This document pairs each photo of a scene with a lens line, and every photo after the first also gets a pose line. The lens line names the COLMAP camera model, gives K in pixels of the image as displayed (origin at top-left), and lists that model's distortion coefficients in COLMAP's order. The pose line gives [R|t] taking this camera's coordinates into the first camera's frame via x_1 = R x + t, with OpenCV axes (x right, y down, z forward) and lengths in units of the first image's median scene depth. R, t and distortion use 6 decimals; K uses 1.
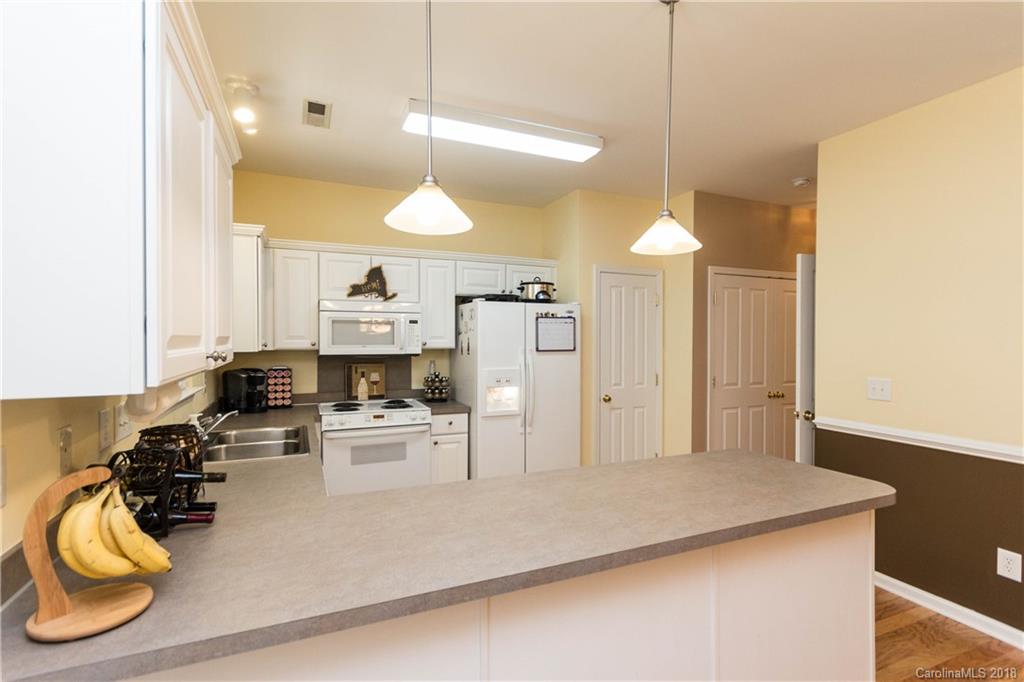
lens RADIAL K [[510.9, 0, 593.3], [0, 510.9, 344.5], [0, 0, 1]] dist [0.000815, 0.000375]
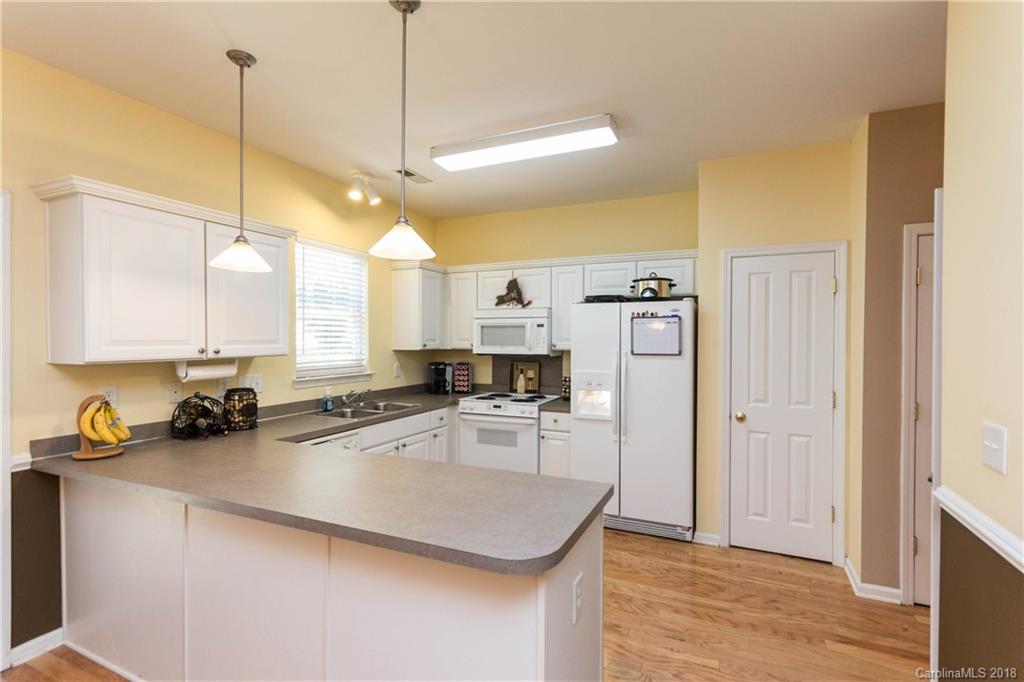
lens RADIAL K [[518.7, 0, 465.5], [0, 518.7, 344.9], [0, 0, 1]] dist [-0.003057, -0.000002]
pose [[0.595007, 0.007886, -0.803682, 0.461233], [-0.009318, 0.999952, 0.002914, -0.004287], [0.803666, 0.005755, 0.595052, 0.204378]]
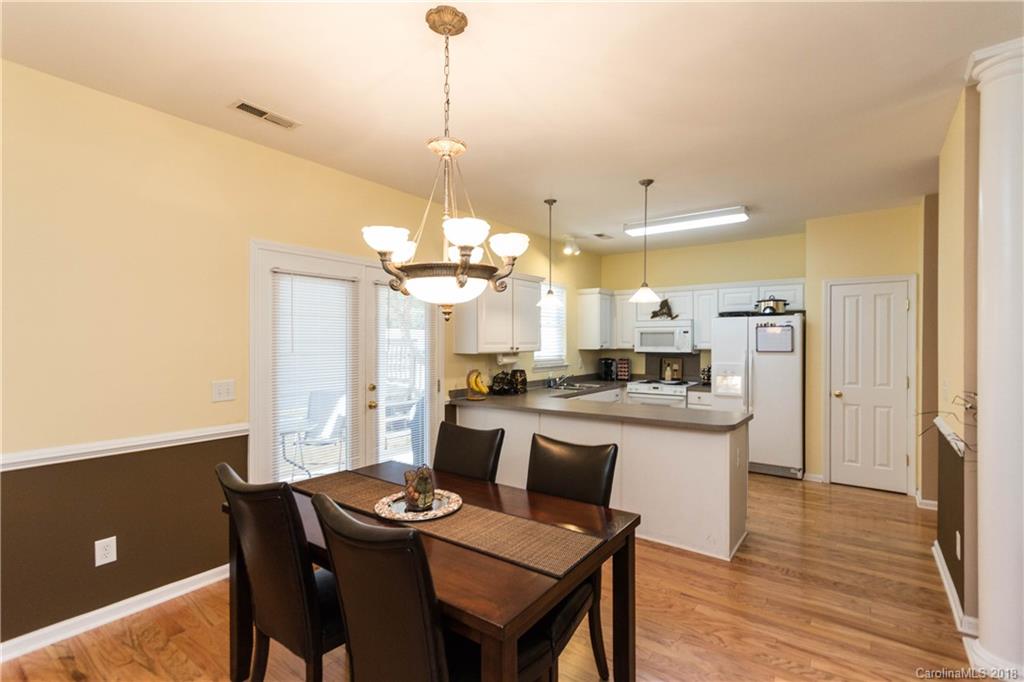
lens RADIAL K [[482.8, 0, 490.0], [0, 482.8, 343.5], [0, 0, 1]] dist [0.001062, 0.000208]
pose [[0.447639, -0.000743, -0.894214, 0.723680], [-0.008943, 0.999946, -0.005308, 0.004046], [0.894170, 0.010373, 0.447608, -0.213942]]
